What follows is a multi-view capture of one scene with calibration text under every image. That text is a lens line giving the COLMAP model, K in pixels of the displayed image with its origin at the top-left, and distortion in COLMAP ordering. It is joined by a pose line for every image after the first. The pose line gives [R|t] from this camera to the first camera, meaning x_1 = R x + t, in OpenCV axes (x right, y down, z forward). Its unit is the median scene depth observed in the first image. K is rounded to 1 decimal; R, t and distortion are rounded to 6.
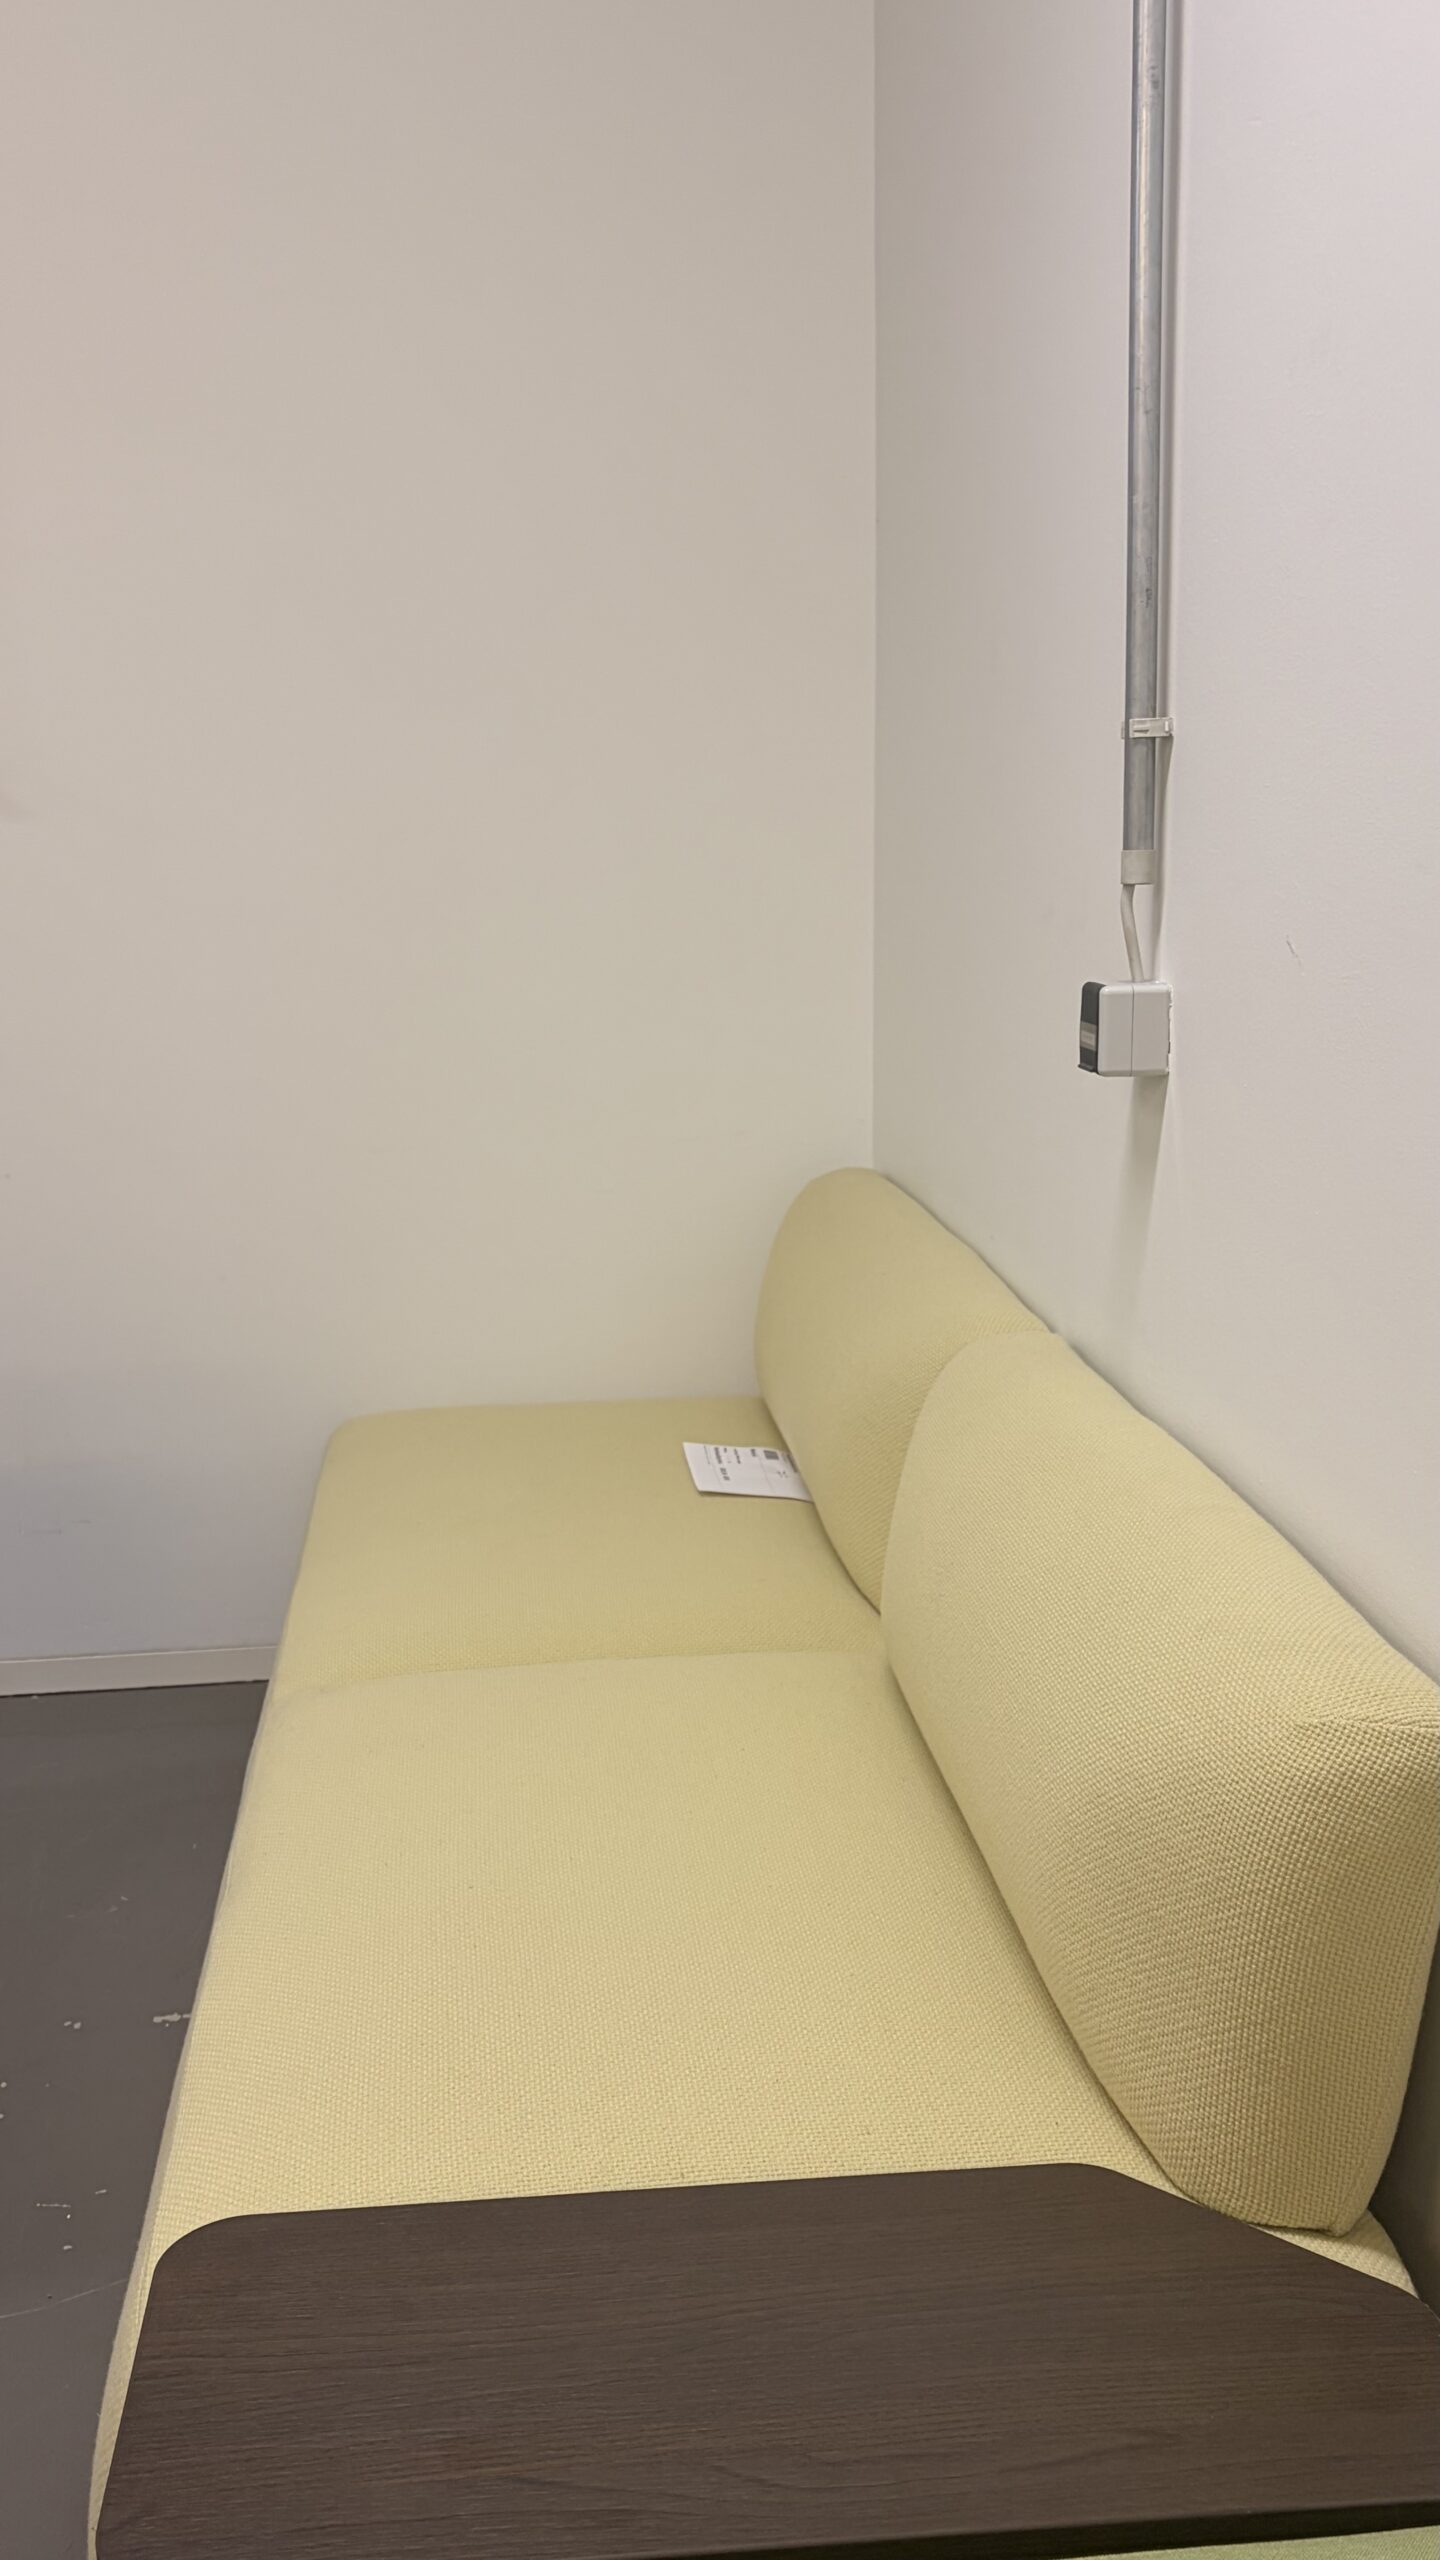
lens RADIAL K [[2413.8, 0, 720.0], [0, 2413.8, 1280.0], [0, 0, 1]] dist [0.116047, -0.139466]
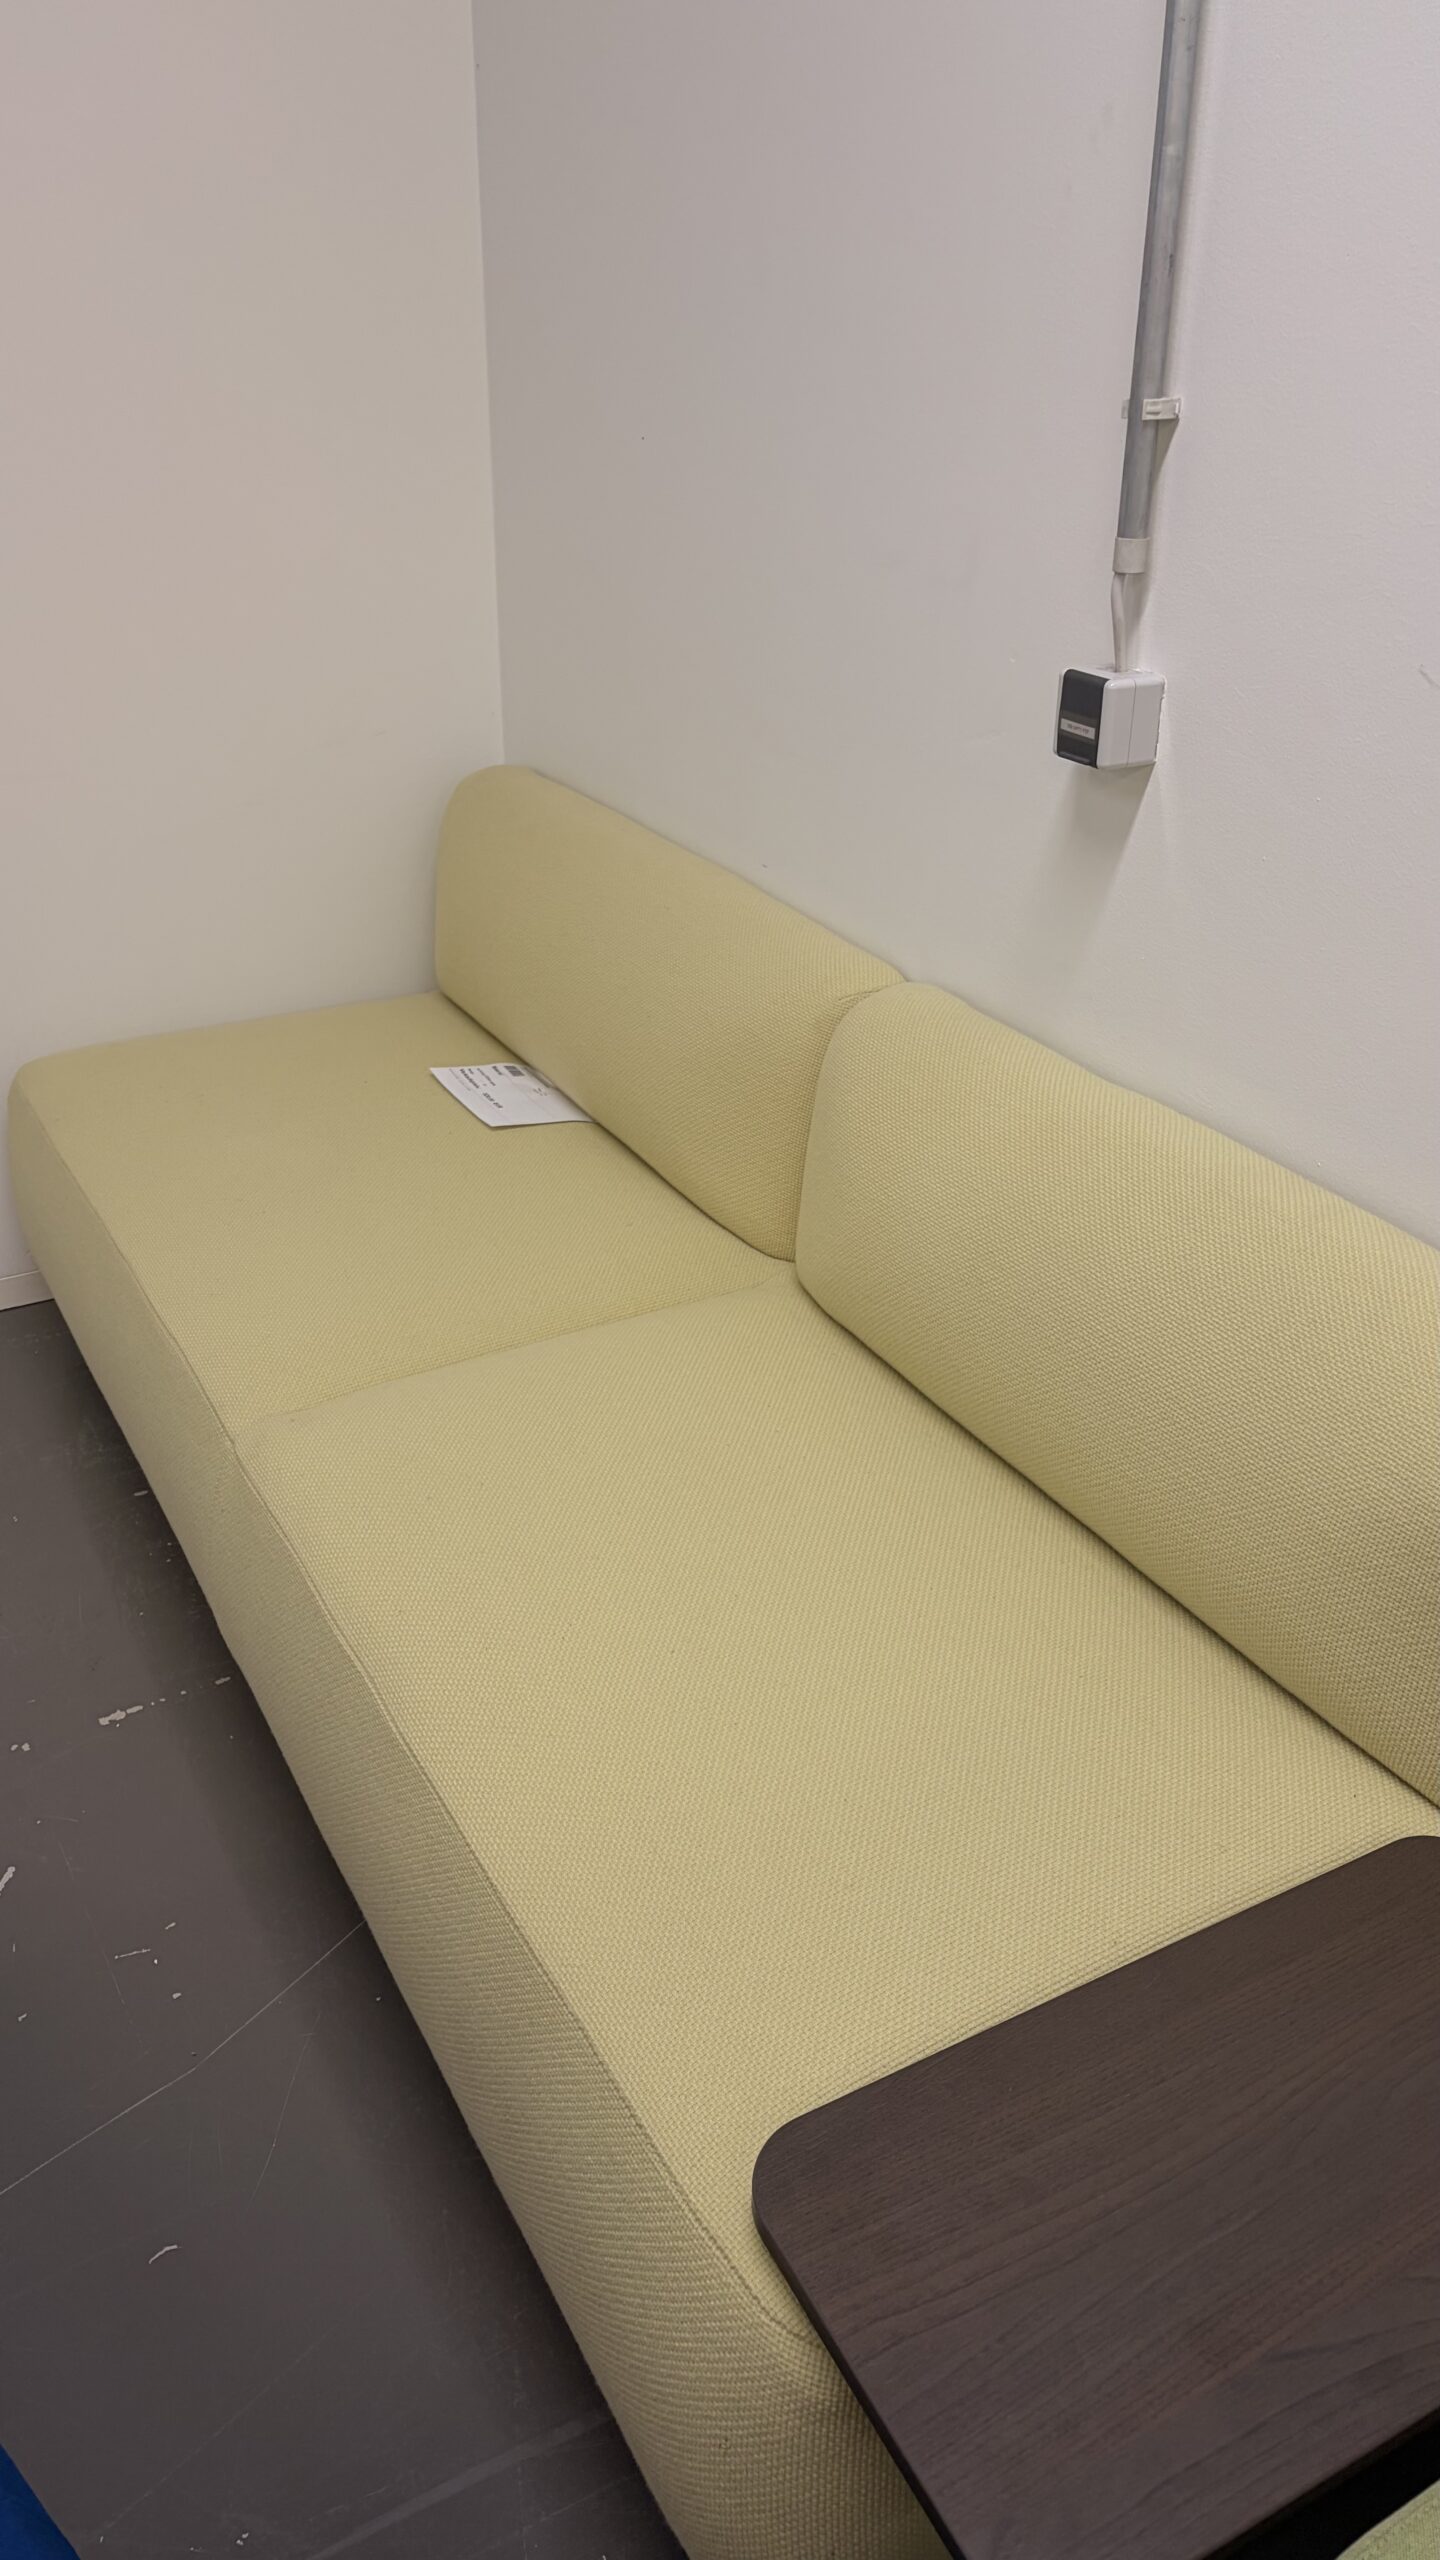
lens RADIAL K [[1942.8, 0, 726.7], [0, 1942.8, 1248.6], [0, 0, 1]] dist [0.037232, -0.026617]
pose [[0.921935, -0.149498, 0.357331, -0.316875], [0.049659, 0.960523, 0.273733, -0.123717], [-0.384147, -0.234619, 0.892964, 0.273105]]
